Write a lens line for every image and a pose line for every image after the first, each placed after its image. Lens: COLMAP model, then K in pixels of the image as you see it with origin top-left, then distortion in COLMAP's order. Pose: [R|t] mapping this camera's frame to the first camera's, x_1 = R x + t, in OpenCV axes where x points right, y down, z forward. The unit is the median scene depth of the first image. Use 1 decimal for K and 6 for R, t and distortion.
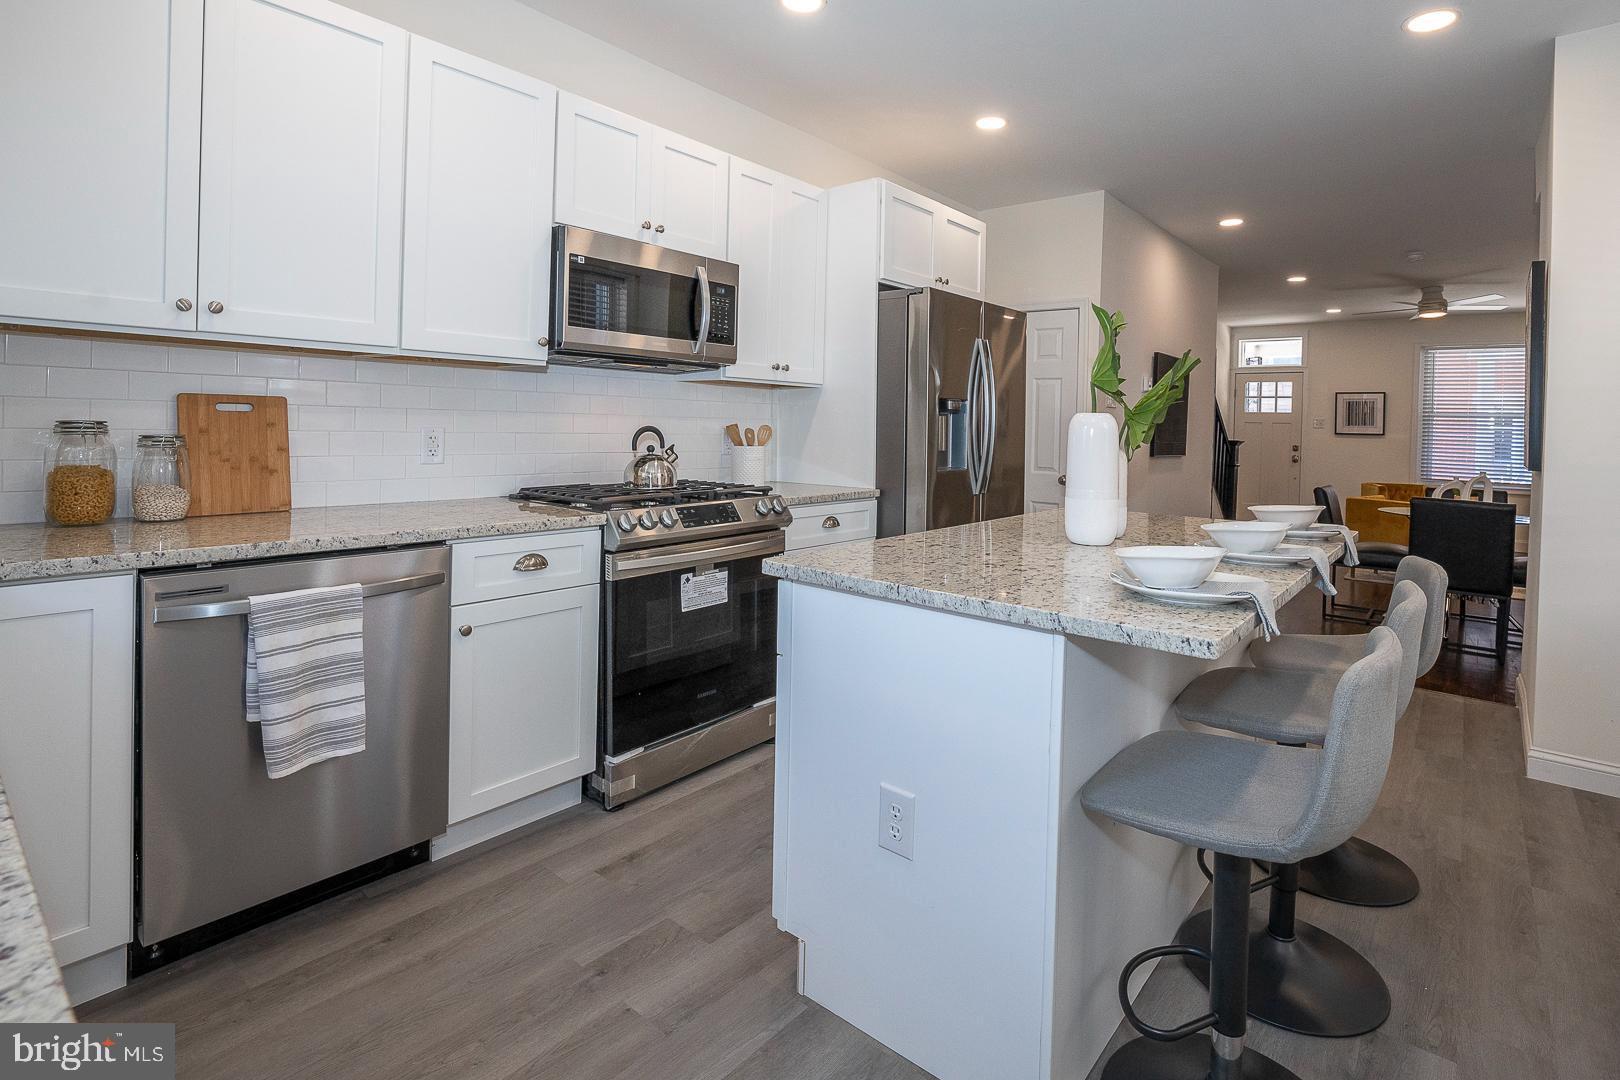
lens RADIAL K [[805.7, 0, 831.1], [0, 805.7, 436.9], [0, 0, 1]] dist [-0.001962, -0.000328]
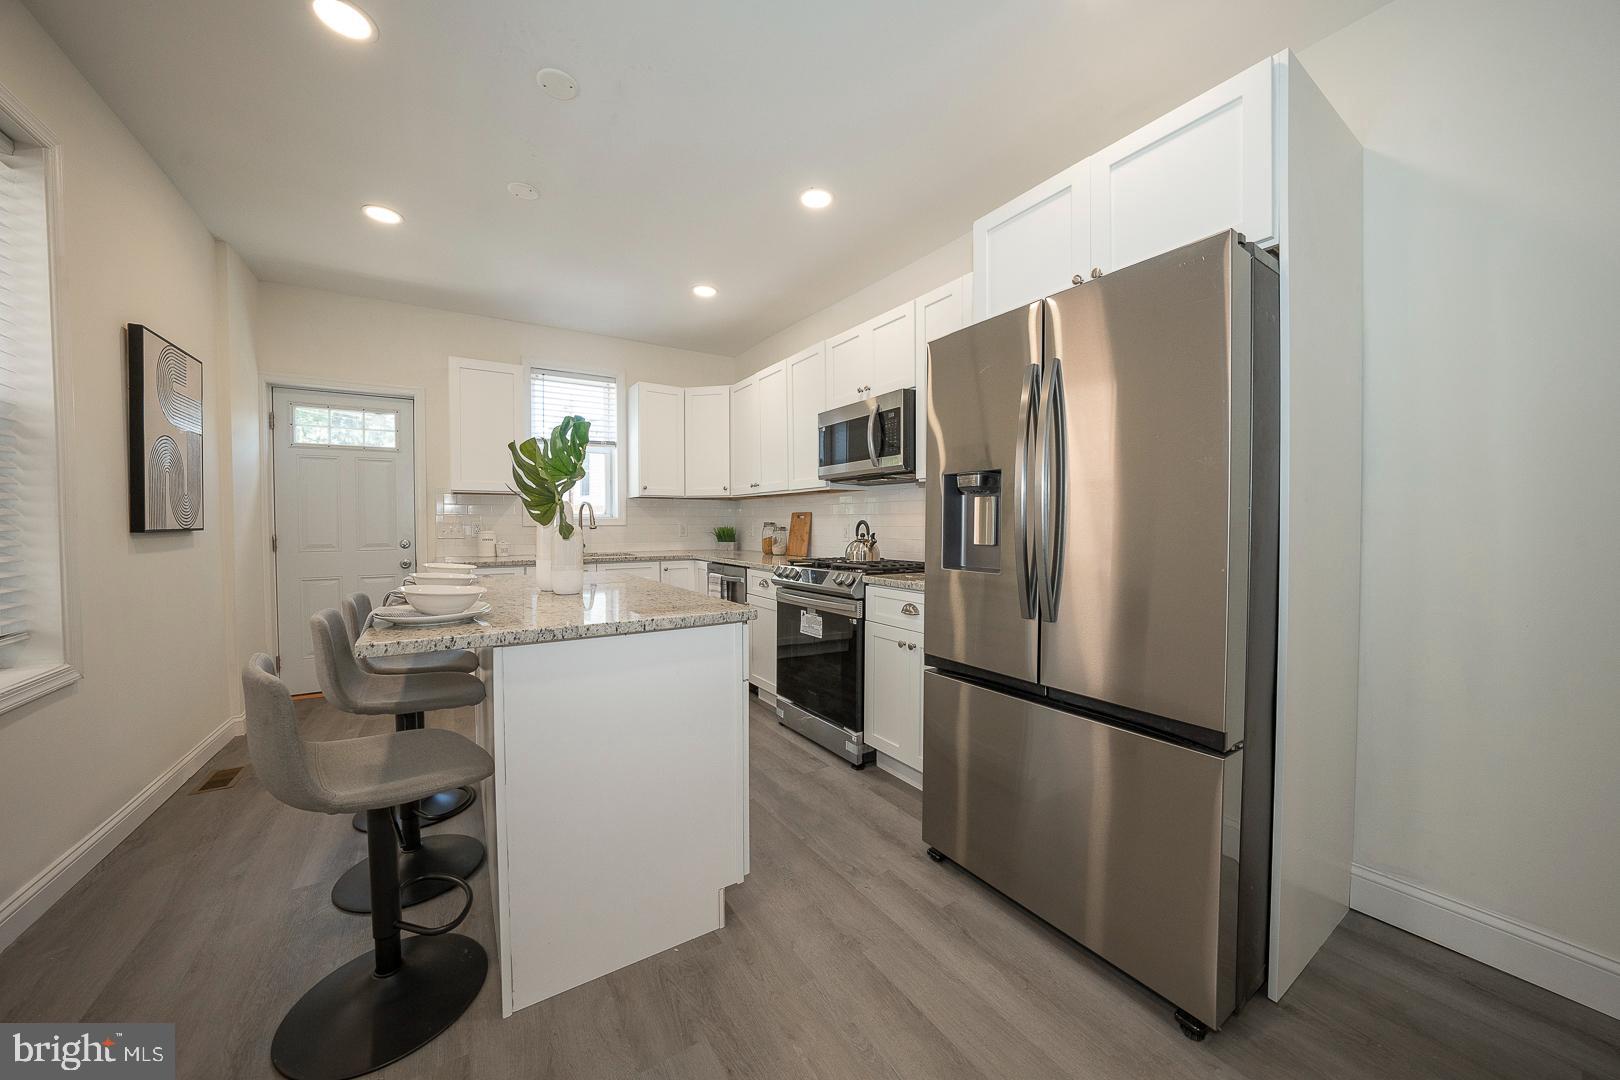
lens RADIAL K [[560.9, 0, 812.6], [0, 560.9, 533.9], [0, 0, 1]] dist [-0.007757, 0.000131]
pose [[-0.294594, -0.004374, -0.955612, 0.862857], [-0.022227, 0.999750, 0.002276, 0.012526], [0.955364, 0.021911, -0.294618, 1.297665]]
